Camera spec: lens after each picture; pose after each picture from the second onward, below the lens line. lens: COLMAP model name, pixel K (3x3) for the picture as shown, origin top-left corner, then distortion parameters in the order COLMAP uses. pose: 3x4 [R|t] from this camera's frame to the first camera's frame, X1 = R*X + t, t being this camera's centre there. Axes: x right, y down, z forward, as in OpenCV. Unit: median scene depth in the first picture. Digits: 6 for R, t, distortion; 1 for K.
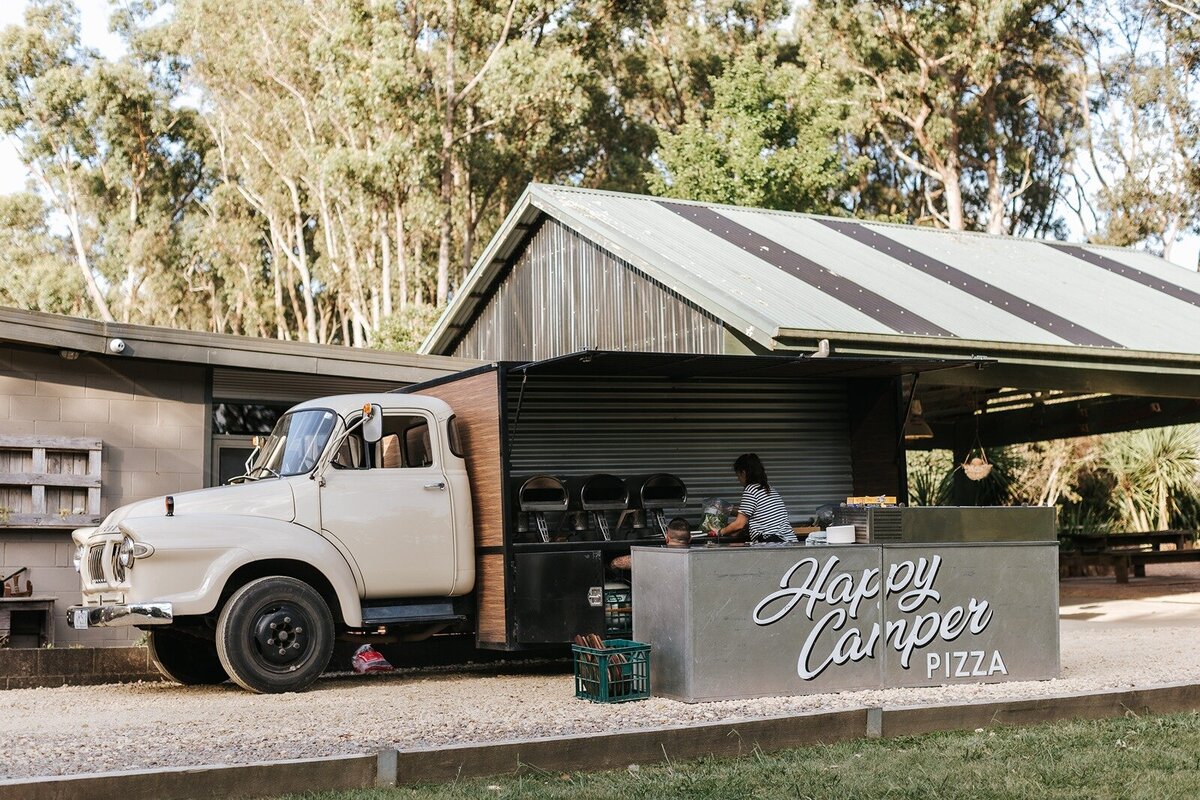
lens RADIAL K [[1951.8, 0, 600.0], [0, 1951.8, 400.0], [0, 0, 1]] dist [-0.012665, -0.045944]
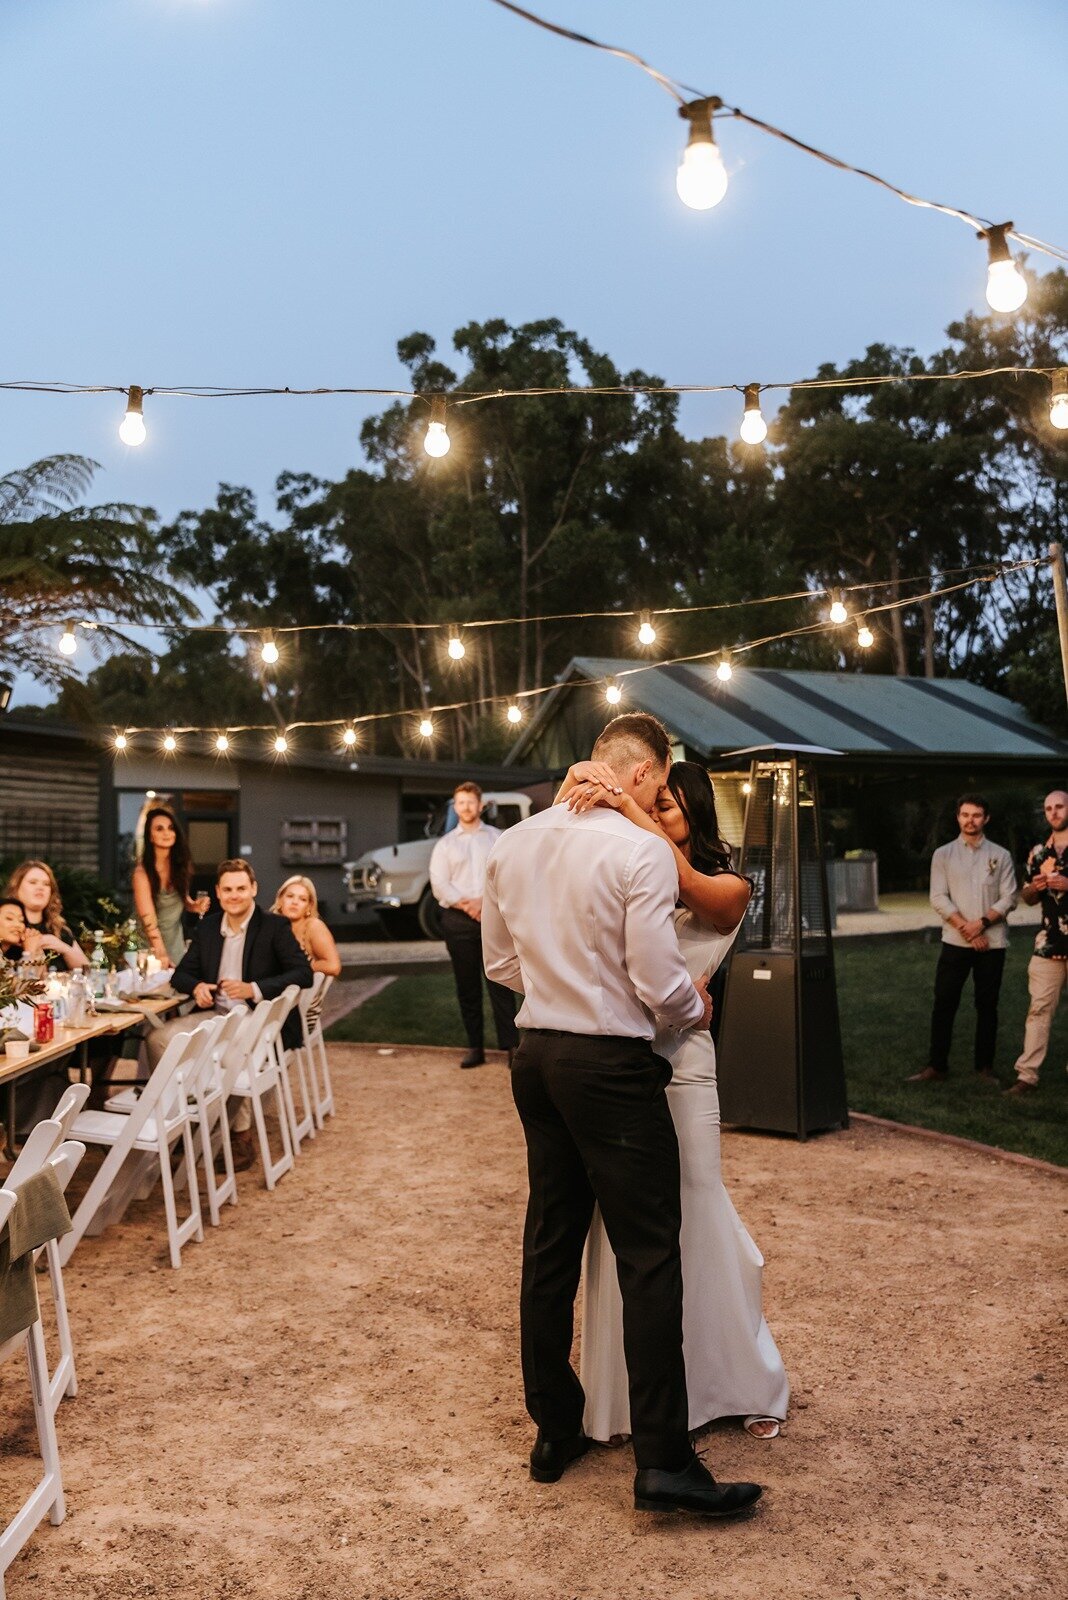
lens RADIAL K [[2602.3, 0, 534.0], [0, 2602.3, 800.0], [0, 0, 1]] dist [-0.012665, -0.045944]
pose [[0.997342, -0.014783, -0.071343, 0.105392], [0.017323, 0.999233, 0.035116, -0.080818], [0.070769, -0.036259, 0.996833, -1.494793]]
